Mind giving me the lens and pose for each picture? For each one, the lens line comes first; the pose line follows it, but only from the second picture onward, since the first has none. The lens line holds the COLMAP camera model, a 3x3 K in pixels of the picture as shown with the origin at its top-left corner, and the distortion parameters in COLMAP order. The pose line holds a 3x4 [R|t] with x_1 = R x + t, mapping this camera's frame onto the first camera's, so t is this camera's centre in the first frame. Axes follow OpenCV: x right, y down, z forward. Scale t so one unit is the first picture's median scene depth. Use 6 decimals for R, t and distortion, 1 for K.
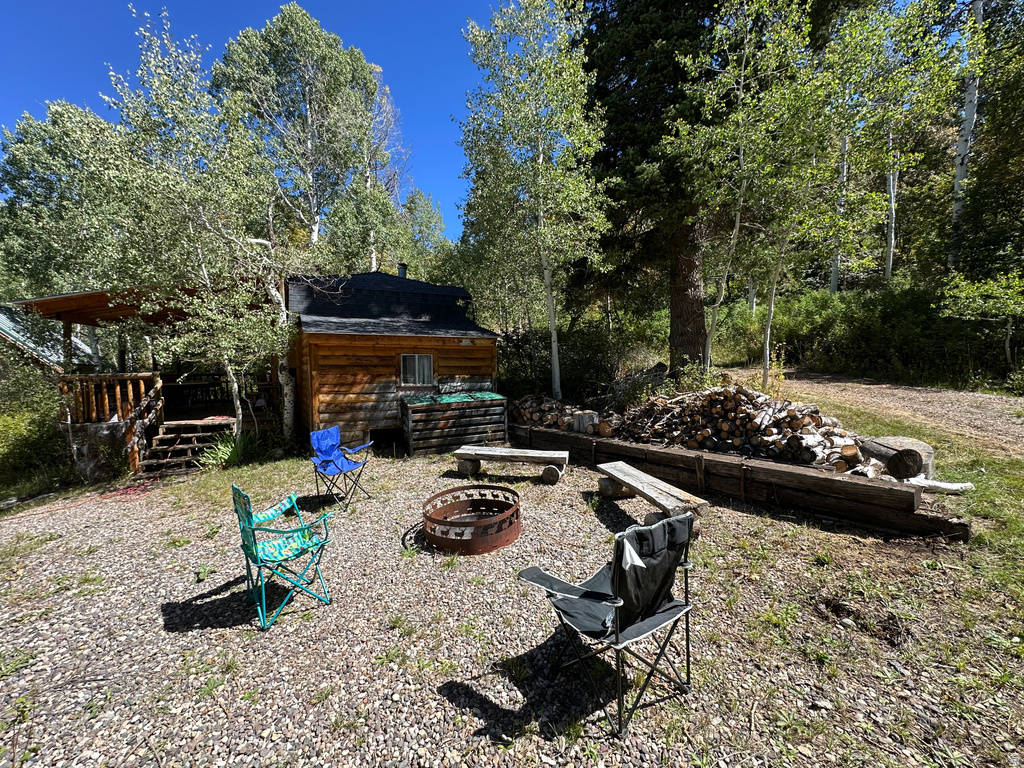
lens RADIAL K [[406.7, 0, 511.2], [0, 406.7, 382.3], [0, 0, 1]] dist [-0.000875, 0.000181]
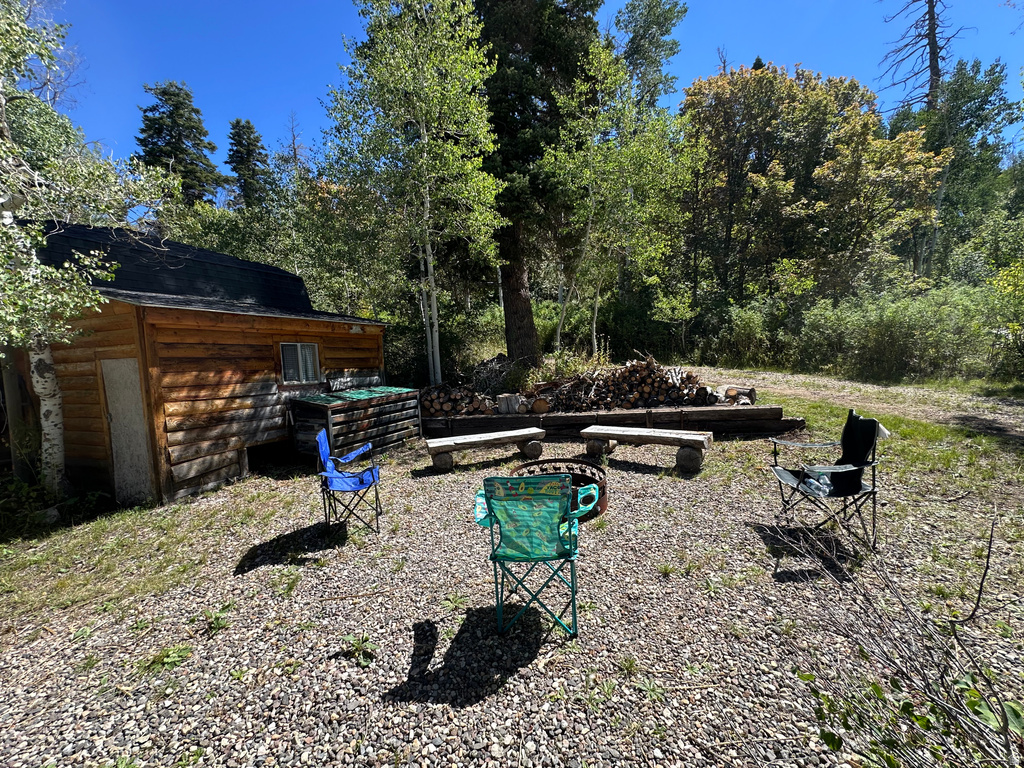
lens RADIAL K [[406.7, 0, 511.2], [0, 406.7, 382.3], [0, 0, 1]] dist [-0.000875, 0.000181]
pose [[0.779127, -0.061791, 0.623813, -0.426754], [0.069422, 0.997514, 0.012101, 0.025801], [-0.623010, 0.033878, 0.781480, 0.147434]]
